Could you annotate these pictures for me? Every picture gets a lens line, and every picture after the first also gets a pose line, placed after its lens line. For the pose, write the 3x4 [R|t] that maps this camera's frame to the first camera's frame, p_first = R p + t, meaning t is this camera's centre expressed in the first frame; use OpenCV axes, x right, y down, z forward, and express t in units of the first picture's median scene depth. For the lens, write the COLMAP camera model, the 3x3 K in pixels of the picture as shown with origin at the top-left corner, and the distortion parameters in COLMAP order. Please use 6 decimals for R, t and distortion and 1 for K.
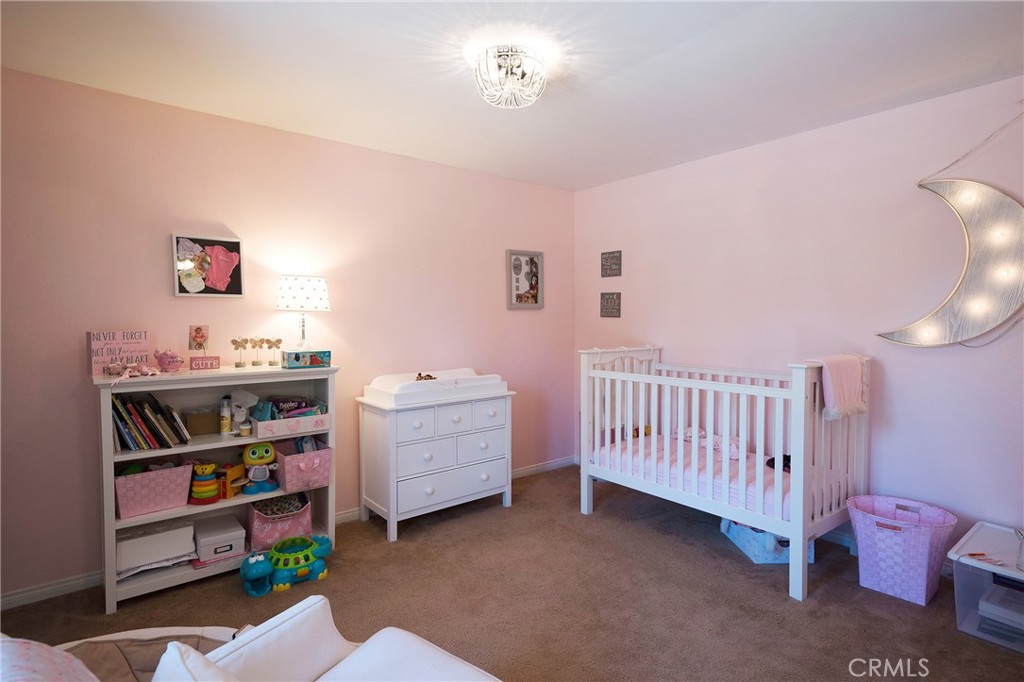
lens RADIAL K [[532.8, 0, 511.4], [0, 532.8, 356.2], [0, 0, 1]] dist [0.038002, -0.000425]
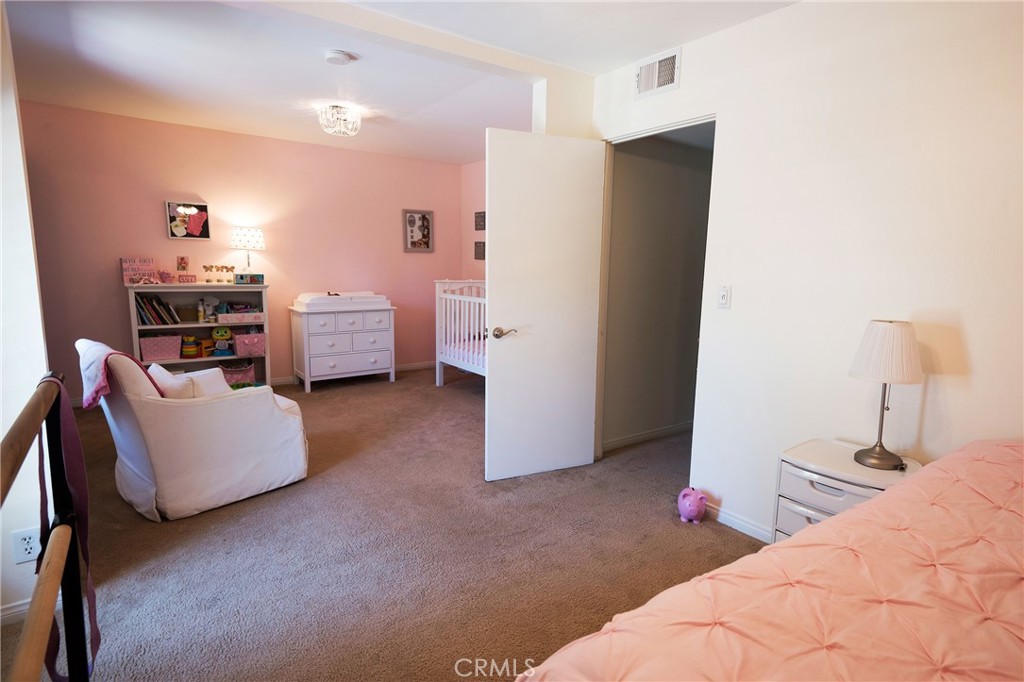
lens RADIAL K [[532.8, 0, 511.4], [0, 532.8, 356.2], [0, 0, 1]] dist [0.038002, -0.000425]
pose [[0.998684, 0.029779, -0.041758, 0.511437], [-0.025317, 0.994299, 0.103577, 0.050894], [0.044605, -0.102383, 0.993744, -0.650280]]
